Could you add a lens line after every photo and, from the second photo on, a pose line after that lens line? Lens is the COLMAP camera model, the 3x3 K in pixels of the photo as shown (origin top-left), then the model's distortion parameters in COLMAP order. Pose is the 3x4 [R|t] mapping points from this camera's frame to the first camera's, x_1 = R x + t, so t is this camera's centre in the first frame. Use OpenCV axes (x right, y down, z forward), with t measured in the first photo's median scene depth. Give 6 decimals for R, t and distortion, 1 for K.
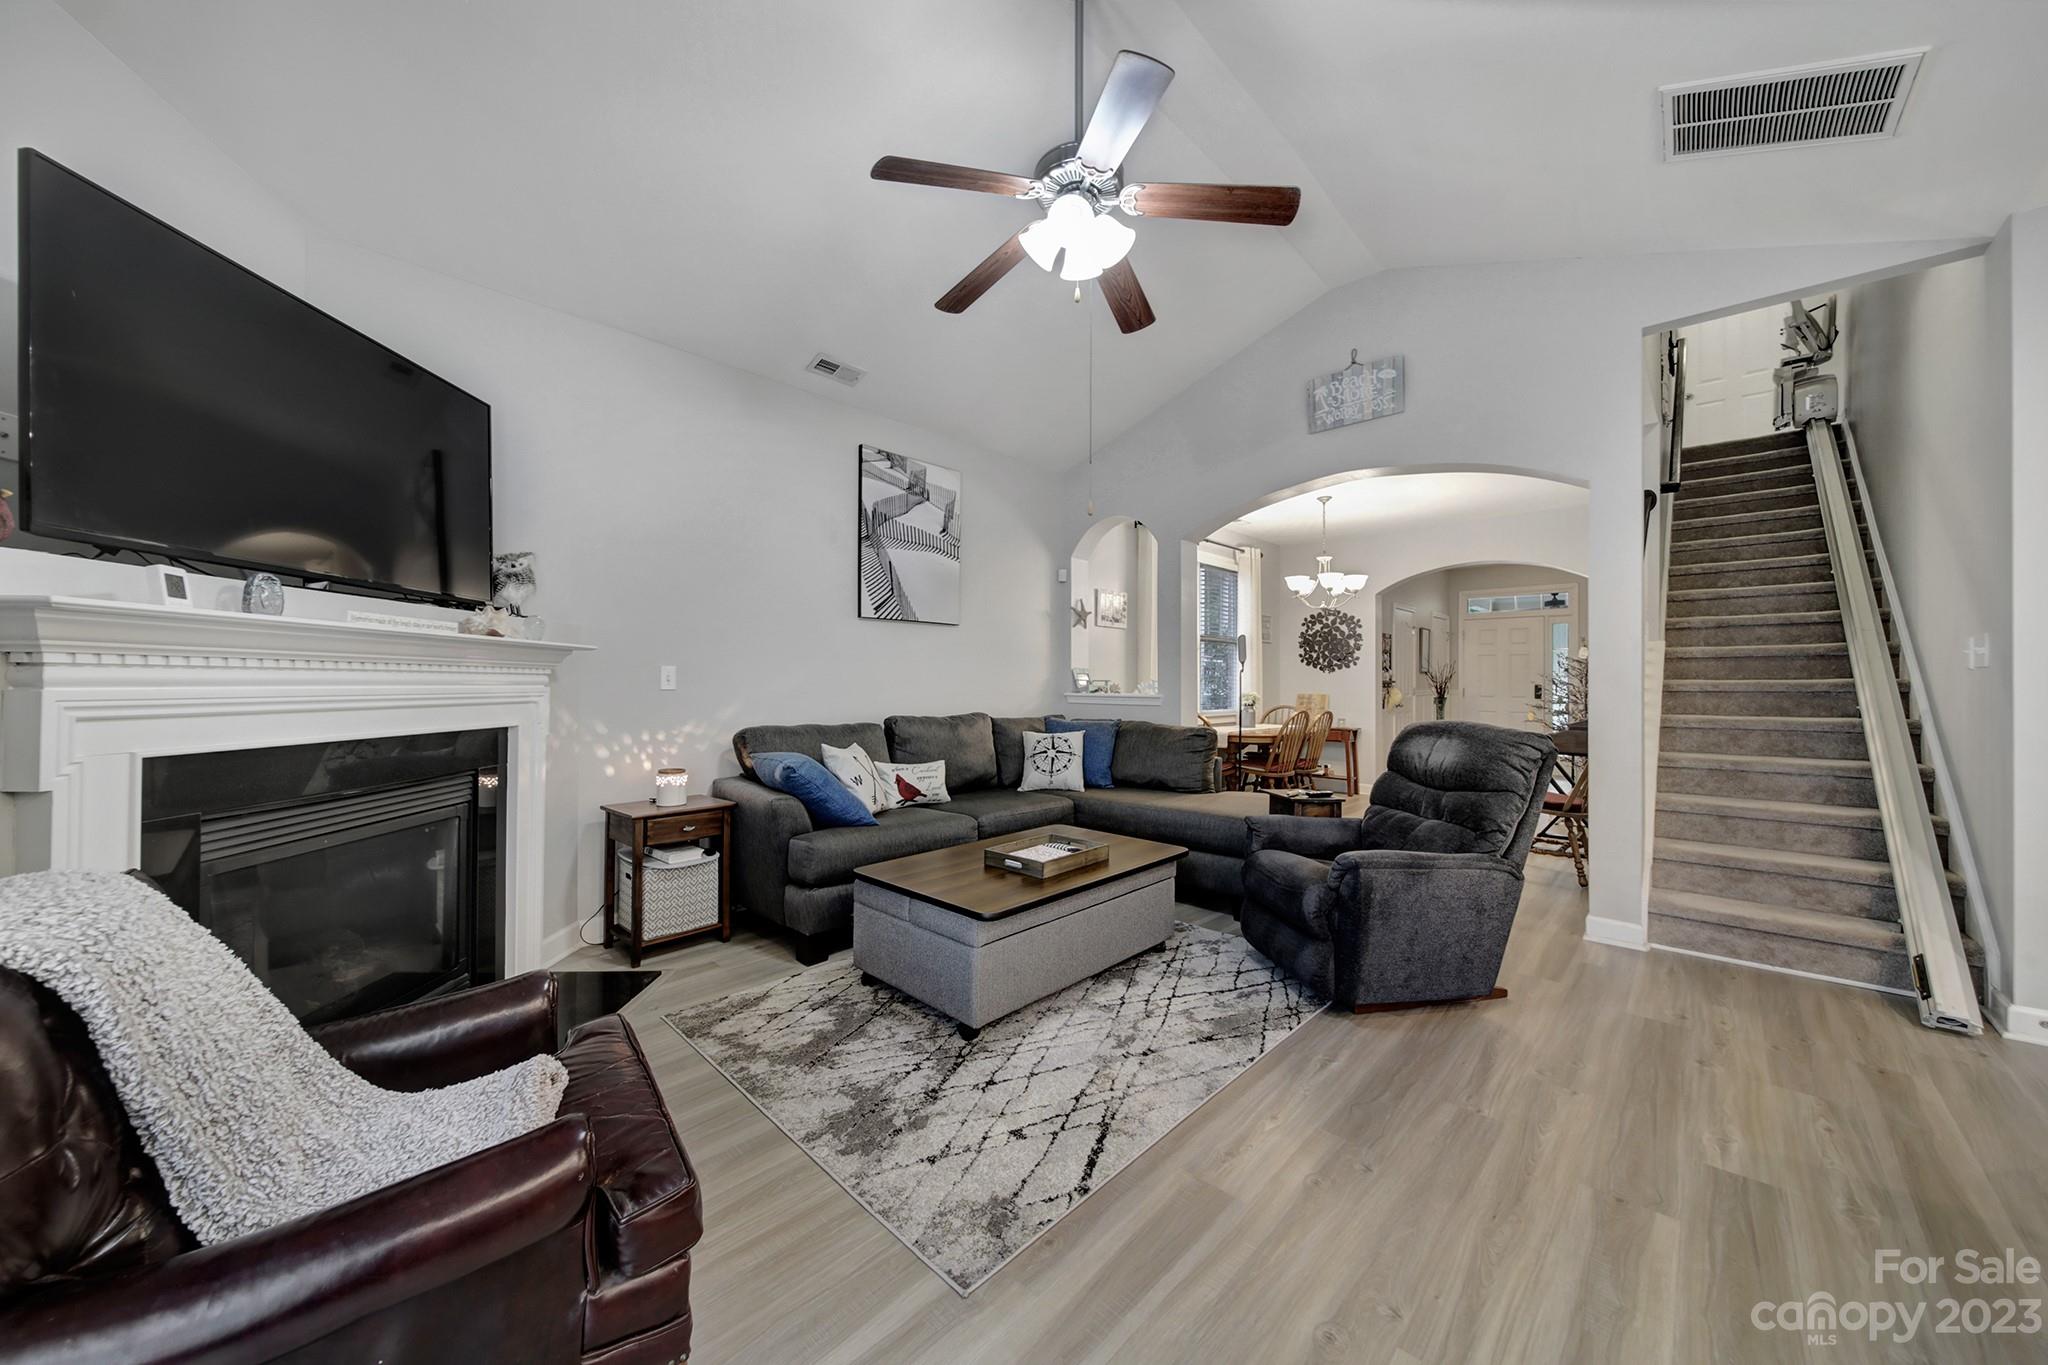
lens RADIAL K [[715.7, 0, 1033.7], [0, 715.7, 674.7], [0, 0, 1]] dist [-0.001355, -0.000421]
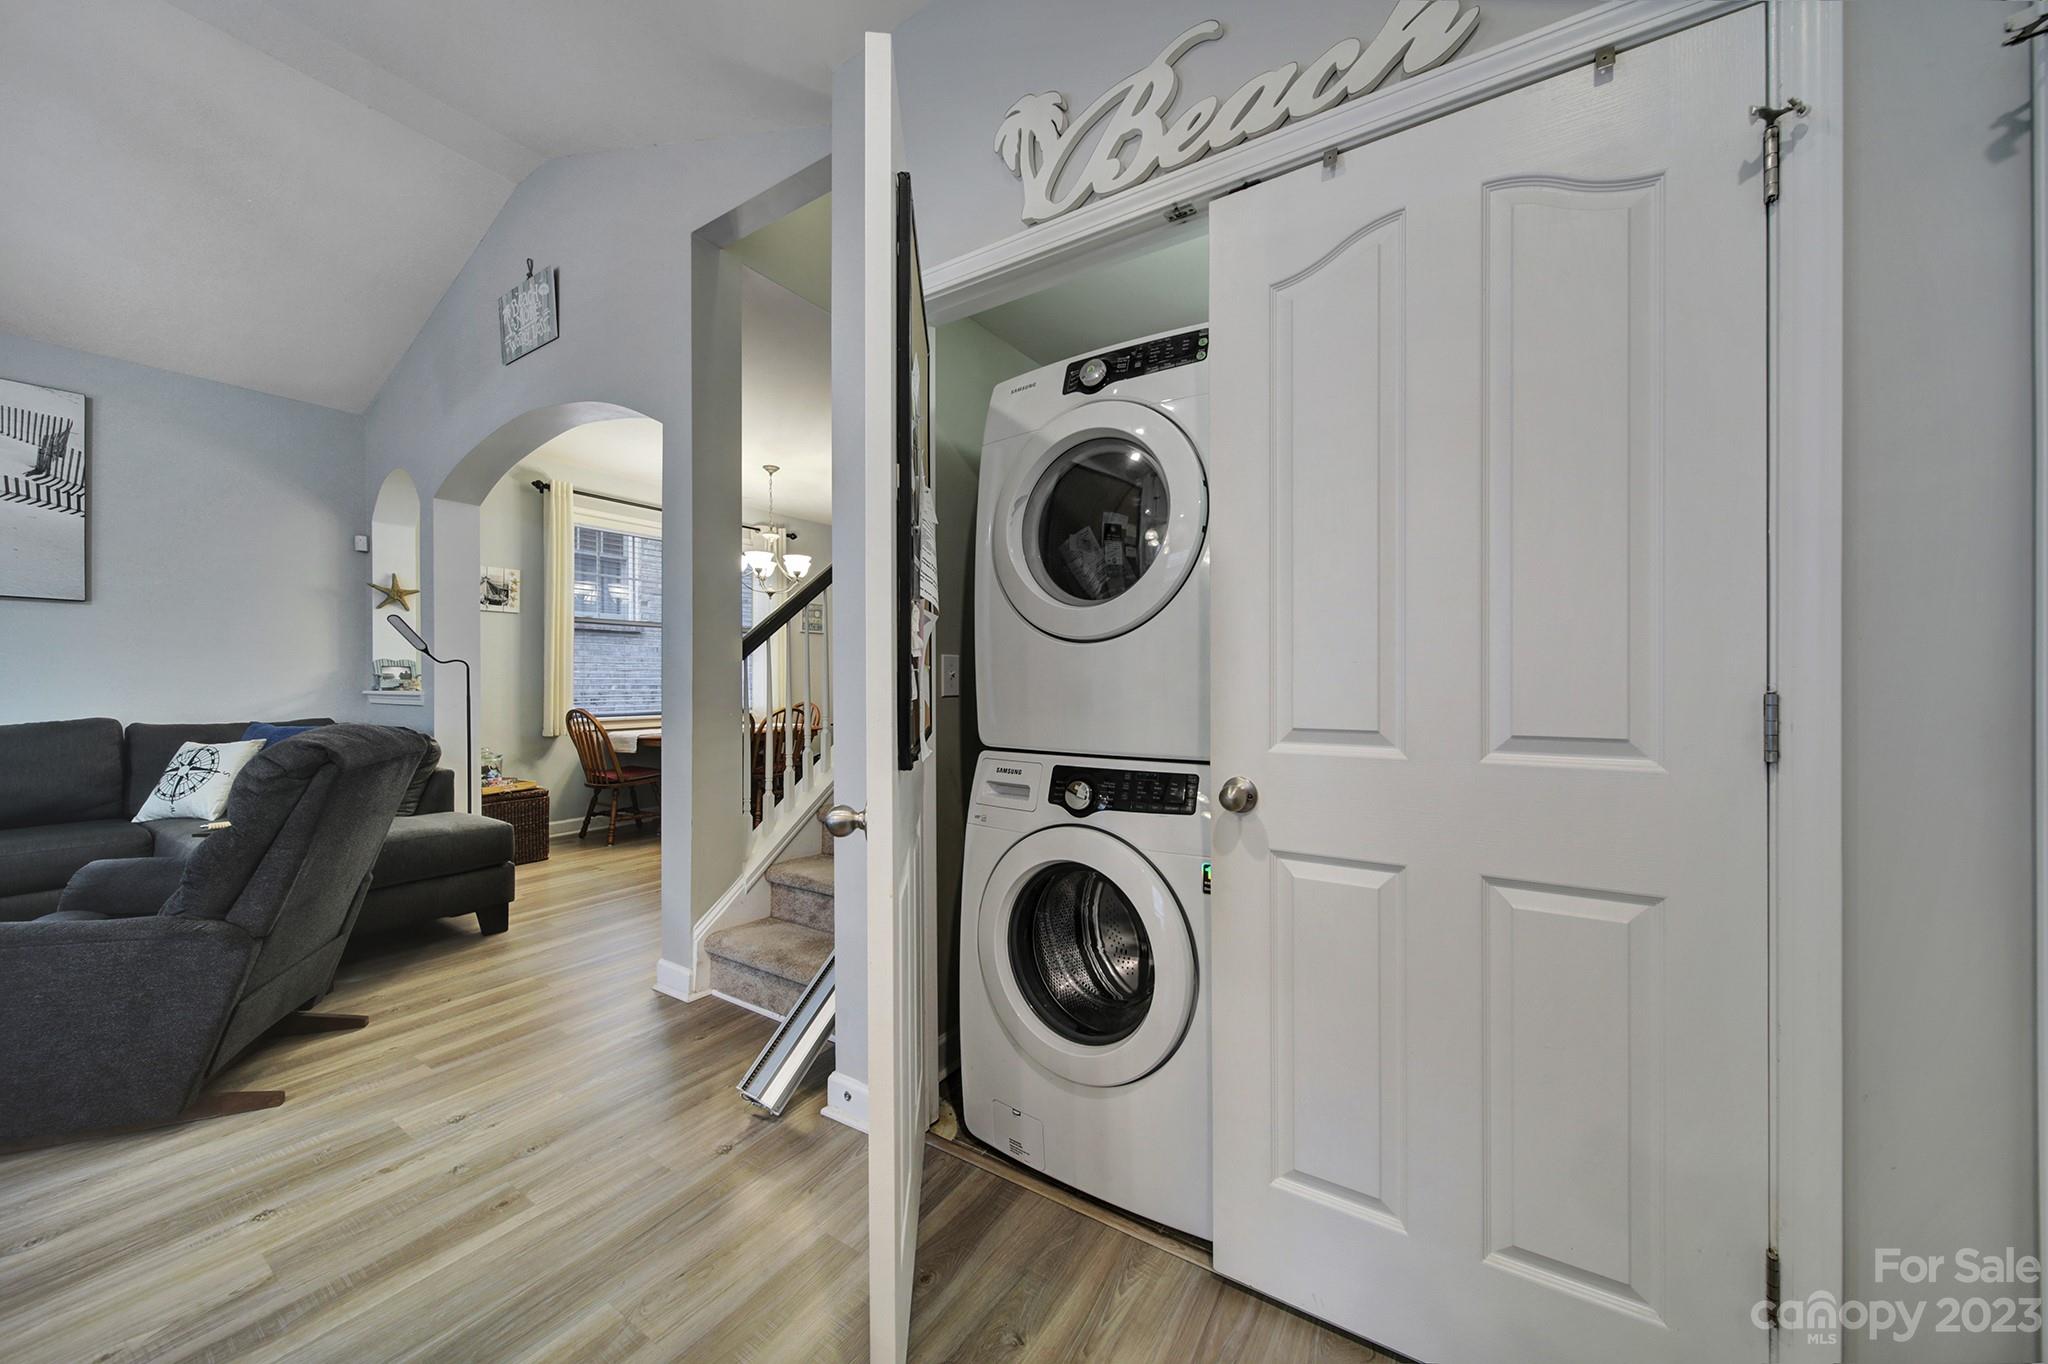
lens RADIAL K [[722.5, 0, 1029.4], [0, 722.5, 679.7], [0, 0, 1]] dist [-0.001954, -0.000250]
pose [[0.983000, -0.005836, 0.183515, 0.935544], [0.003926, 0.999934, 0.010770, 0.010660], [-0.183566, -0.009867, 0.982958, 0.108507]]
